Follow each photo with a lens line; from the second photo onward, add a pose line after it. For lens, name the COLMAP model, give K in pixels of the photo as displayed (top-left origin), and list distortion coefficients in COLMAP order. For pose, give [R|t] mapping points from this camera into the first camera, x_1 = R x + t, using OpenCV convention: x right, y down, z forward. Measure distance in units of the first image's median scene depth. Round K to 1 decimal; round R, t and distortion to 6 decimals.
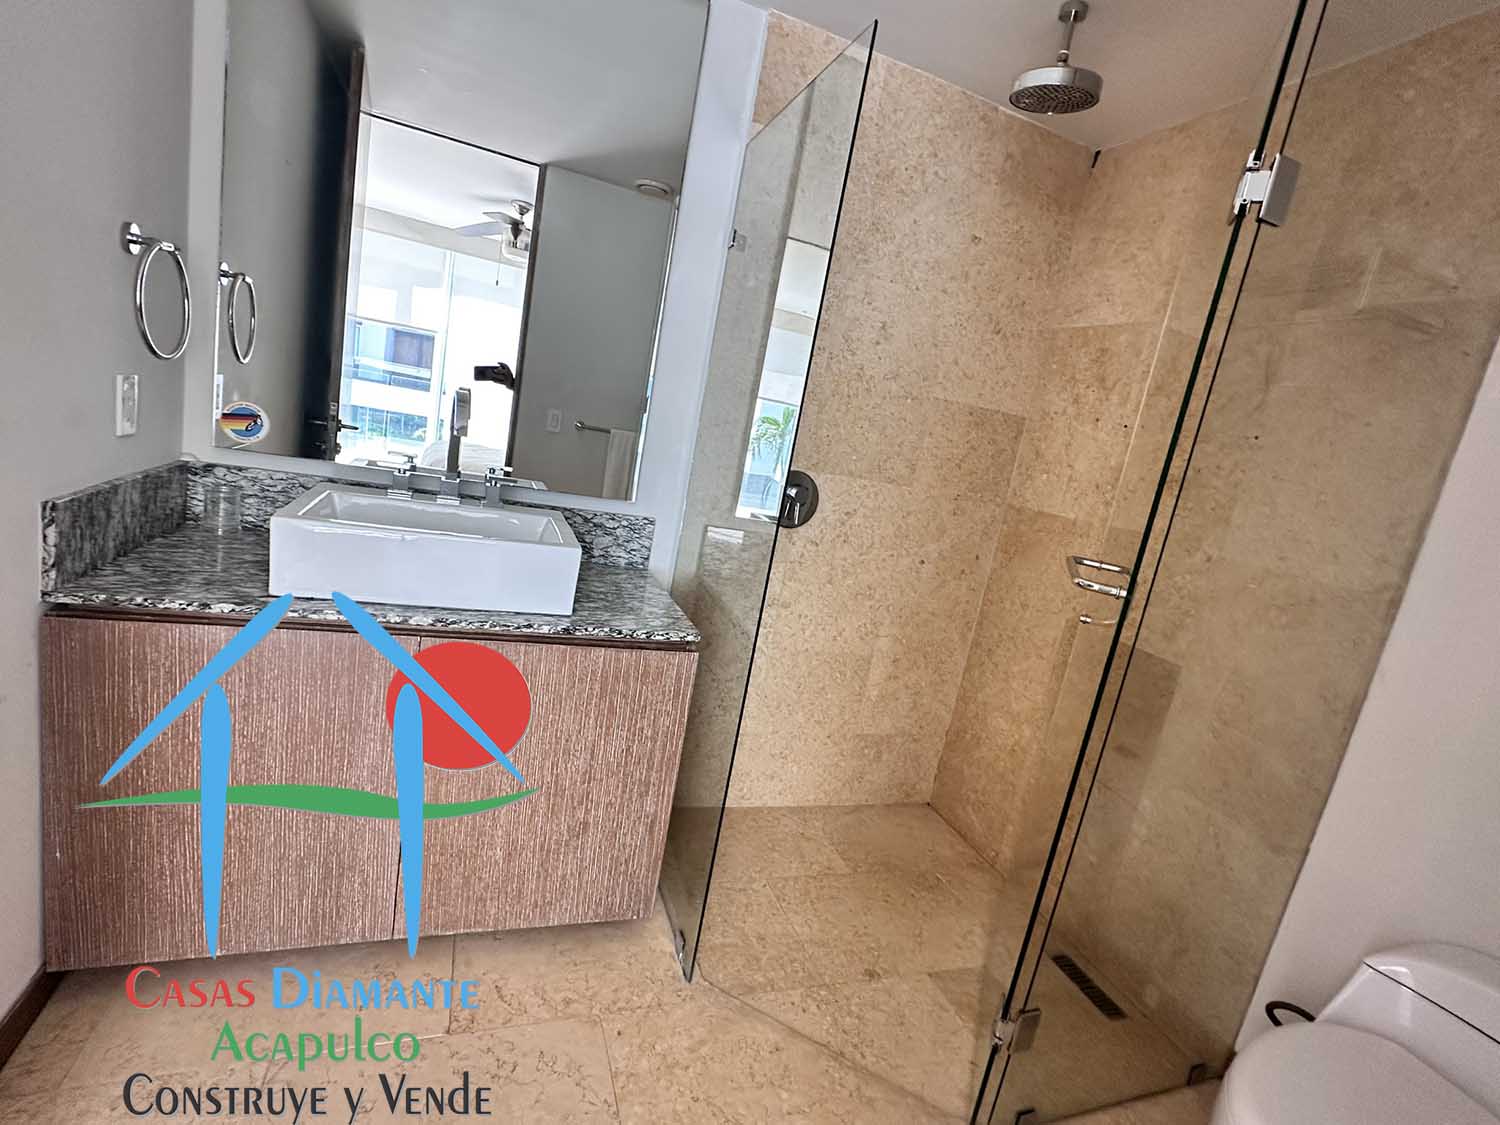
lens RADIAL K [[702.7, 0, 750.0], [0, 702.7, 562.5], [0, 0, 1]] dist [0.000978, 0.000098]
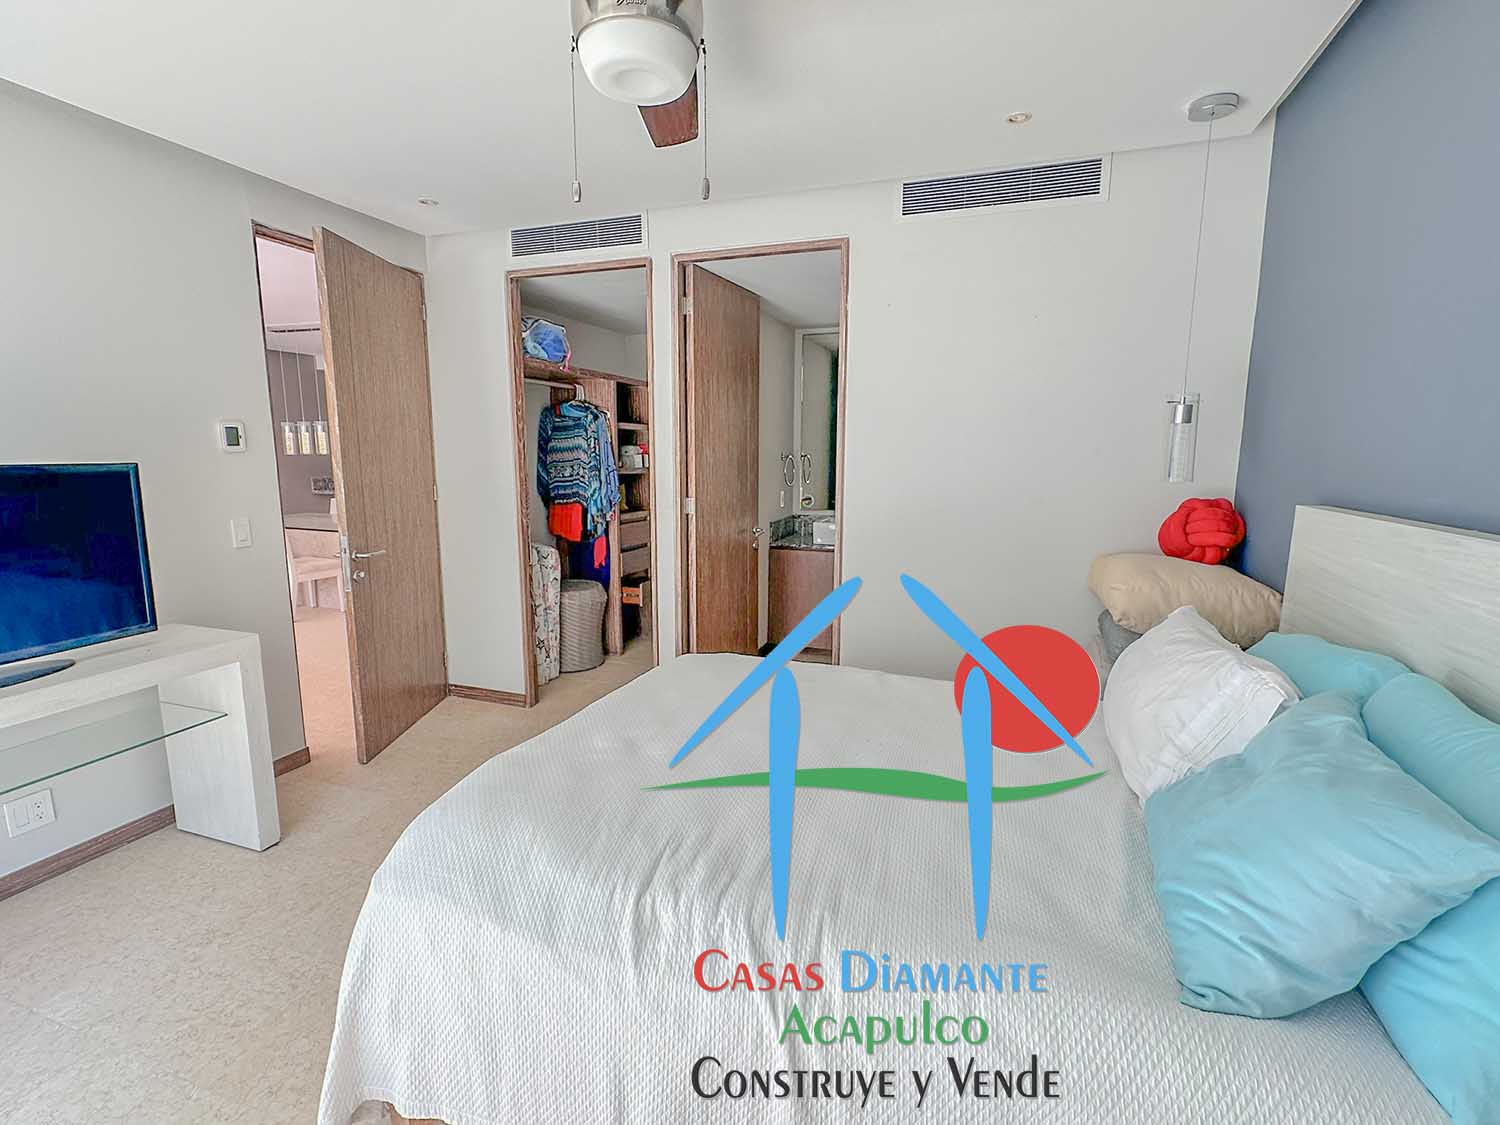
lens RADIAL K [[702.7, 0, 750.0], [0, 702.7, 562.5], [0, 0, 1]] dist [0.000978, 0.000098]
pose [[0.748912, -0.080264, -0.657790, 1.427600], [0.009662, 0.993855, -0.110270, 0.526644], [0.662599, 0.076227, 0.745086, -1.884172]]
